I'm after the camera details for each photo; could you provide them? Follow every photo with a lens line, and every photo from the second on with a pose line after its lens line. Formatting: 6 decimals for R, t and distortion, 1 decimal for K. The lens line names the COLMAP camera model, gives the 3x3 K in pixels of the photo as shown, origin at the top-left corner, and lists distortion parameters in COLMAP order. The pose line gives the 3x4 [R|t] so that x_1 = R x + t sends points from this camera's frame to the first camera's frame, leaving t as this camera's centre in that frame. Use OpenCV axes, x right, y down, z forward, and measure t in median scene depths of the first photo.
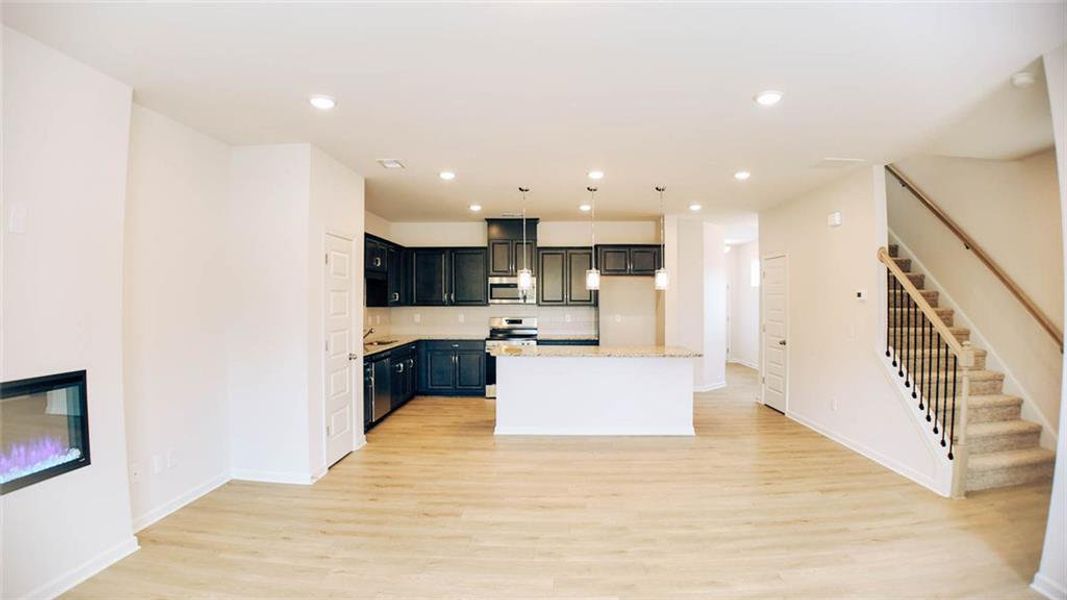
lens RADIAL K [[517.0, 0, 535.6], [0, 517.0, 298.6], [0, 0, 1]] dist [-0.121840, 0.001671]
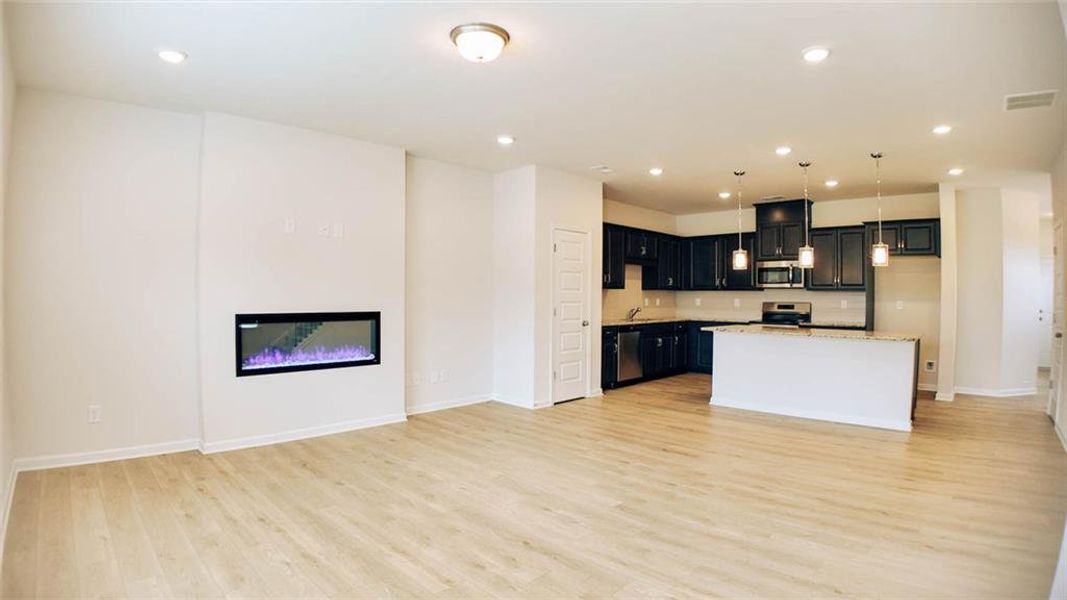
lens RADIAL K [[517.0, 0, 535.6], [0, 517.0, 298.6], [0, 0, 1]] dist [-0.121840, 0.001671]
pose [[0.729096, 0.010398, -0.684332, 0.382096], [-0.006400, 0.999944, 0.008375, 0.035347], [0.684381, -0.001726, 0.729122, -0.035834]]
